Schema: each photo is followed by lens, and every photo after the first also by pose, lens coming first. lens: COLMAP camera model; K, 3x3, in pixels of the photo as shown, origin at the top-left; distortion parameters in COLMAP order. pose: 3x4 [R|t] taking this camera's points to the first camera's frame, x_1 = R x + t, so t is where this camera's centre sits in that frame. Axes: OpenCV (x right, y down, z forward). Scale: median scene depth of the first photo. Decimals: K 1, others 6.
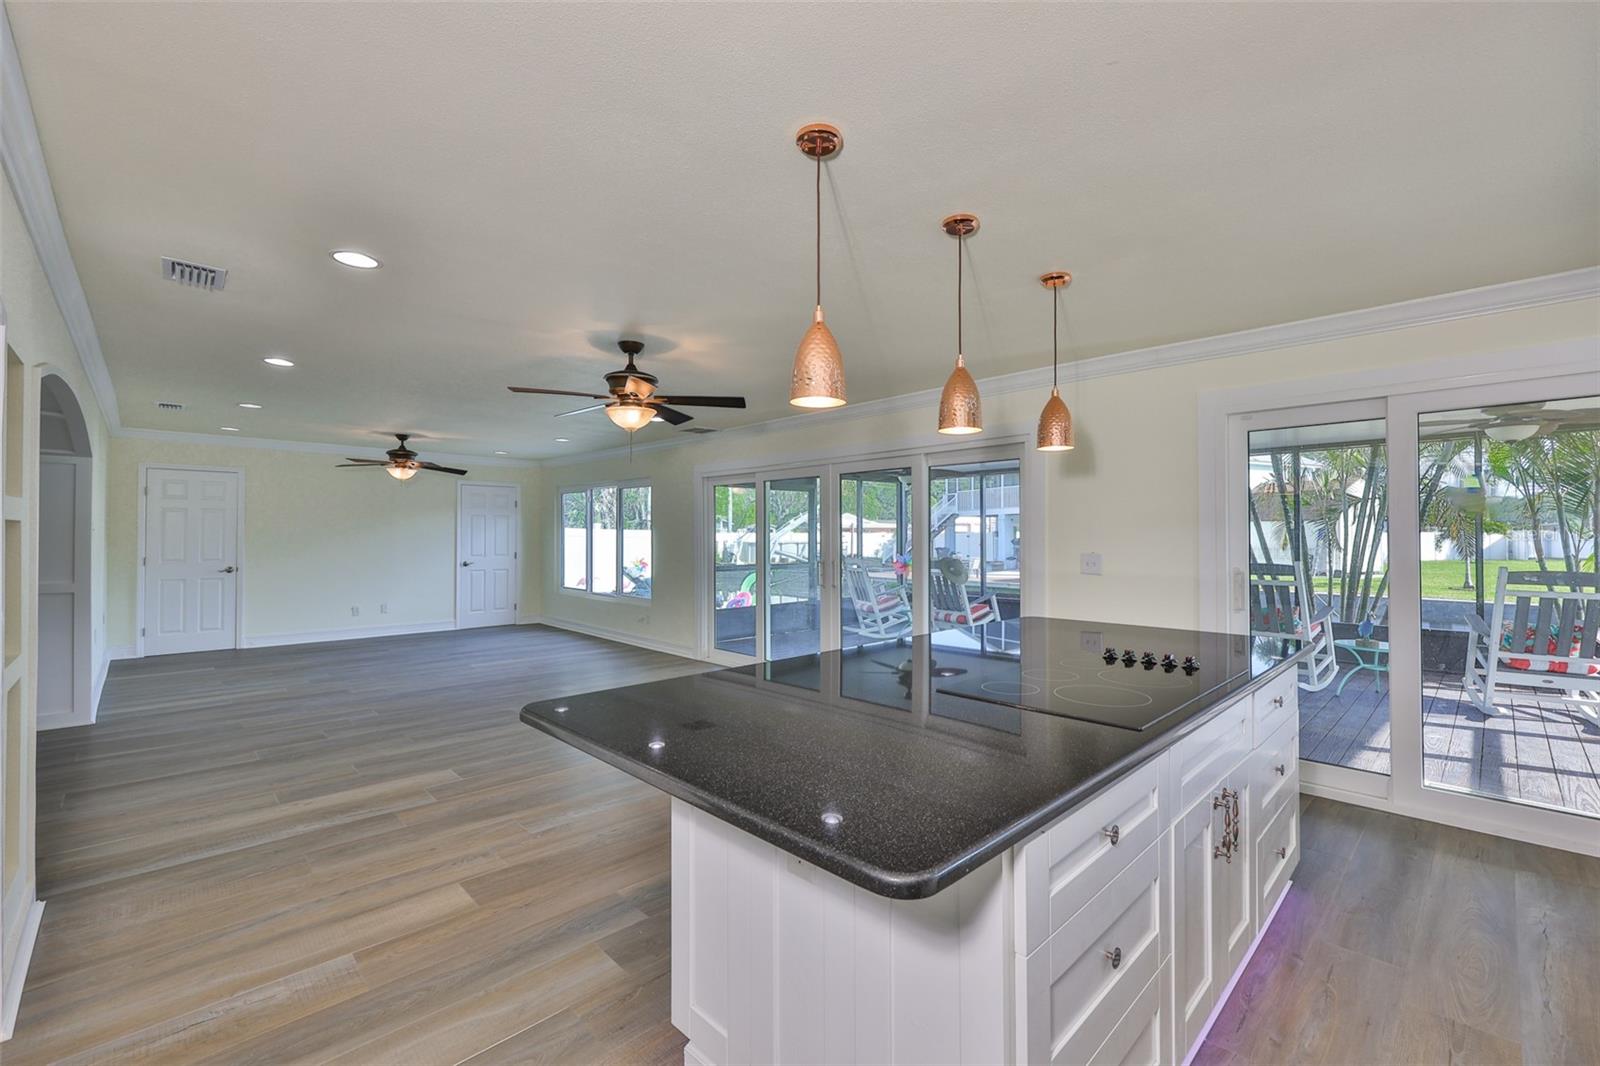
lens RADIAL K [[679.7, 0, 778.5], [0, 679.7, 529.9], [0, 0, 1]] dist [0.008882, 0.000222]
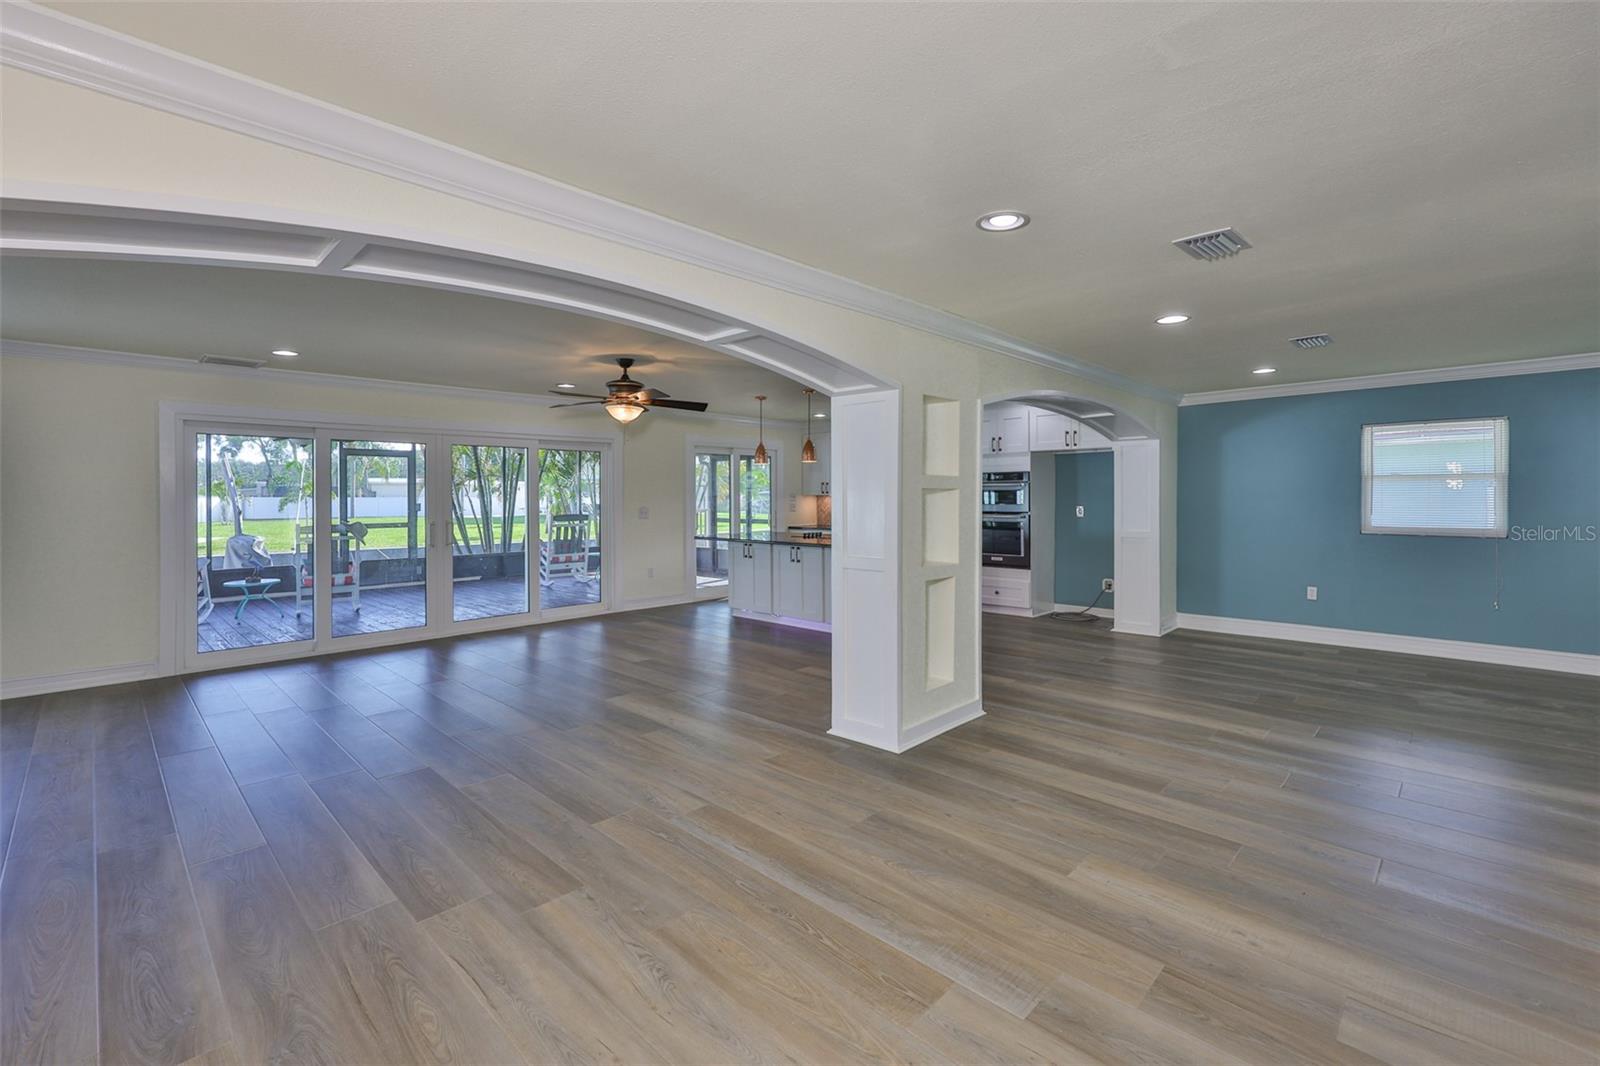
lens RADIAL K [[714.9, 0, 805.4], [0, 714.9, 480.4], [0, 0, 1]] dist [-0.002106, -0.000223]
pose [[-0.054111, 0.025648, 0.998205, -1.702752], [-0.003916, 0.999657, -0.025897, 0.009204], [-0.998527, -0.005310, -0.053992, 0.701724]]
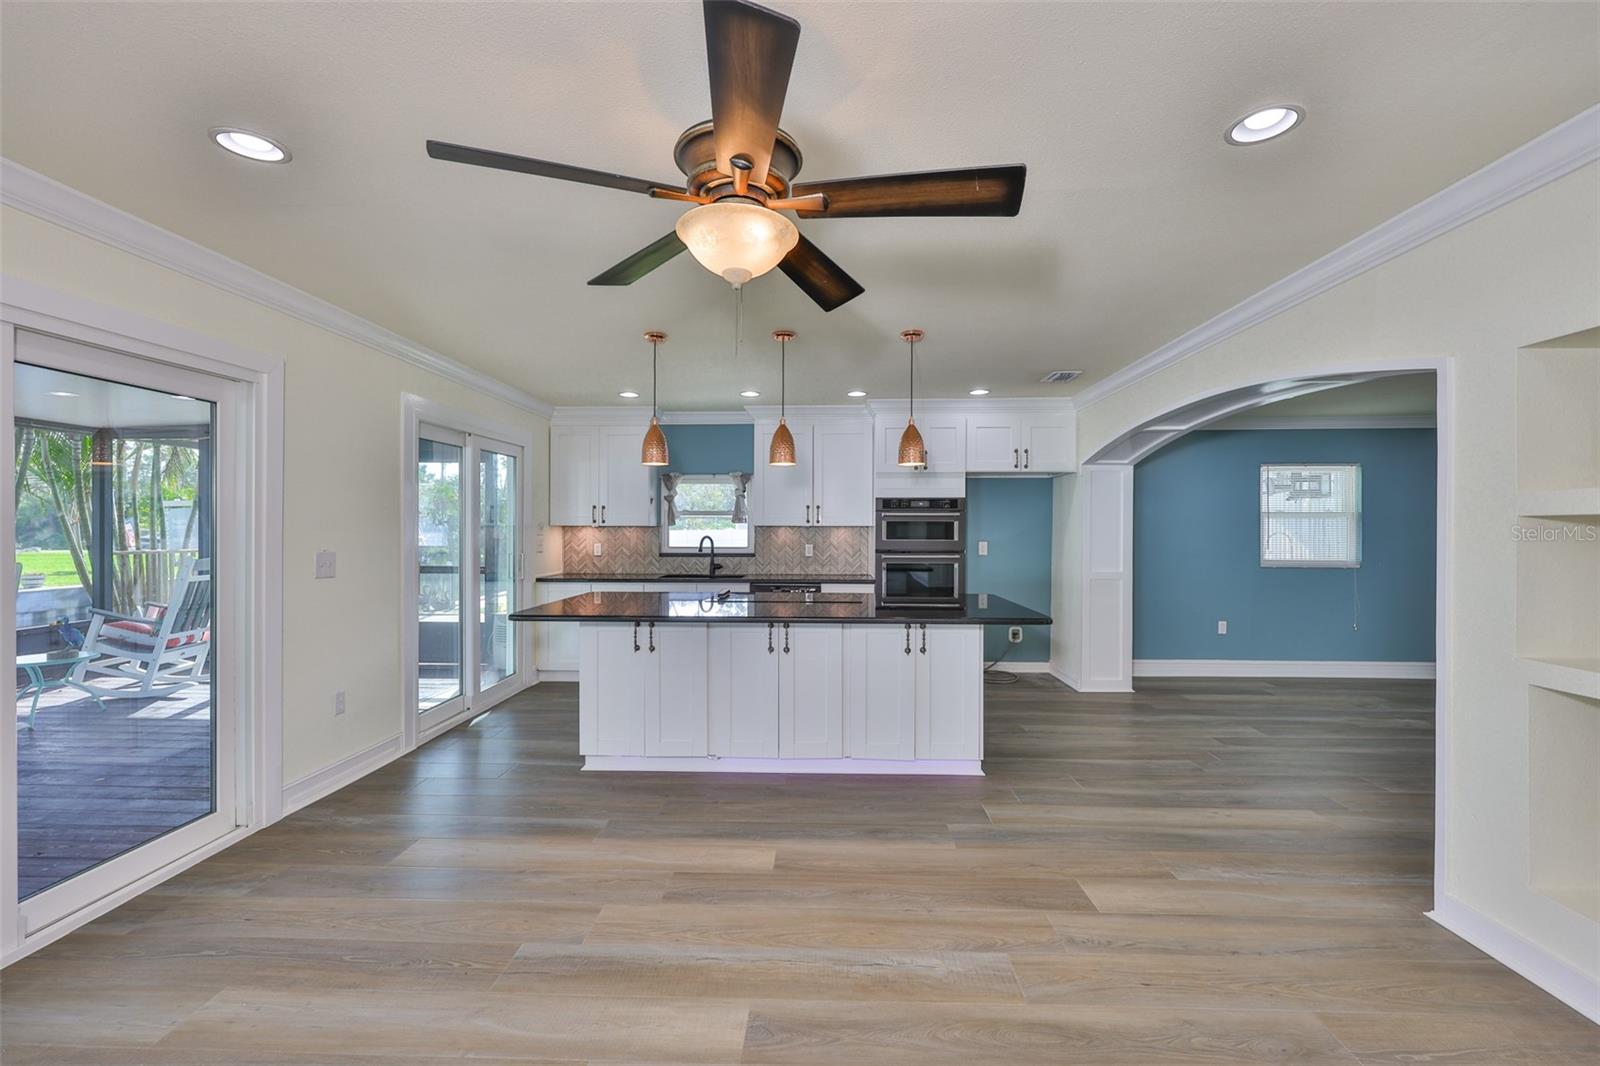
lens RADIAL K [[680.9, 0, 799.2], [0, 680.9, 528.7], [0, 0, 1]] dist [-0.001390, -0.000078]
pose [[-0.710267, 0.000762, 0.703932, -0.538404], [-0.006210, 0.999954, -0.007349, 0.009453], [-0.703905, -0.009591, -0.710229, 1.262864]]
